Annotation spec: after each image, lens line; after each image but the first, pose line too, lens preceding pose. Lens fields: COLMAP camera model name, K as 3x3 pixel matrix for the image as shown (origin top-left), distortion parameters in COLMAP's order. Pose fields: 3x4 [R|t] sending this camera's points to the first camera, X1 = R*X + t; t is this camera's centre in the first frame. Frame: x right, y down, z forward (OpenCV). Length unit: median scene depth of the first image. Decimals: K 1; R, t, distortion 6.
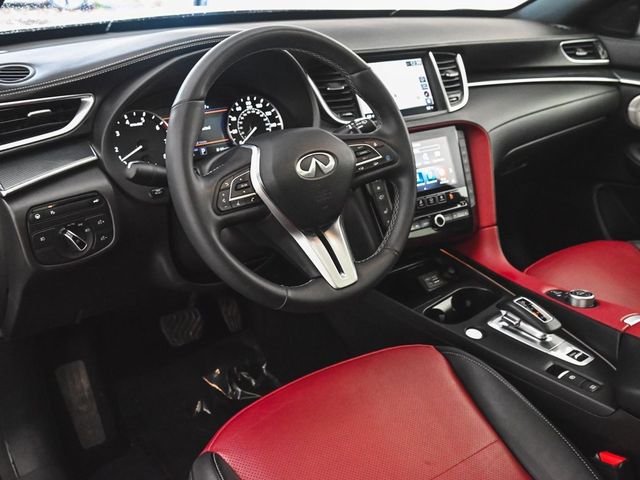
lens RADIAL K [[669.2, 0, 320.6], [0, 669.2, 241.8], [0, 0, 1]] dist [-0.020568, 0.000000]
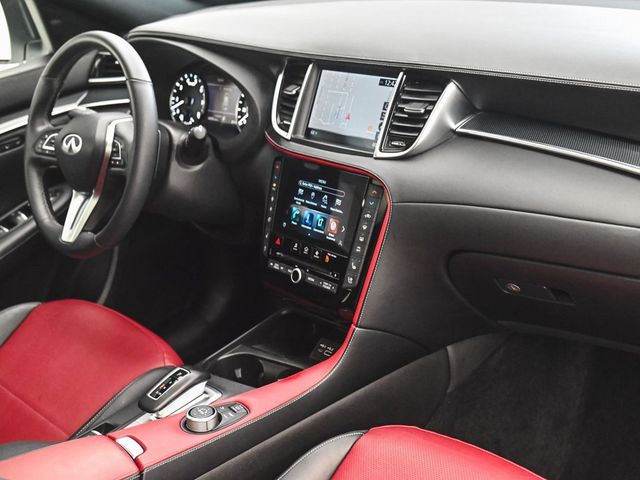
lens RADIAL K [[918.5, 0, 321.8], [0, 918.5, 239.4], [0, 0, 1]] dist [0.020971, 0.000000]
pose [[0.109196, 0.363303, -0.925250, 1.290595], [-0.254709, 0.909965, 0.327241, -0.479396], [0.960833, 0.199936, 0.191901, 0.864028]]
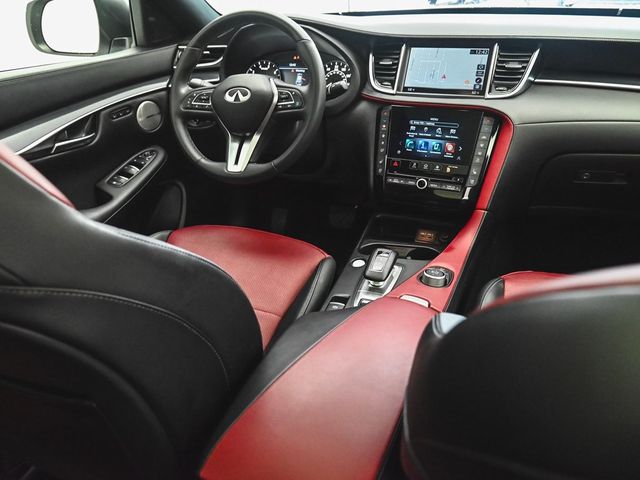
lens RADIAL K [[491.1, 0, 314.7], [0, 491.1, 241.9], [0, 0, 1]] dist [-0.038587, -0.002413]
pose [[0.504198, 0.372220, -0.779254, 0.861294], [-0.302429, 0.921308, 0.244394, -0.098774], [0.808901, 0.112446, 0.577091, 0.375510]]
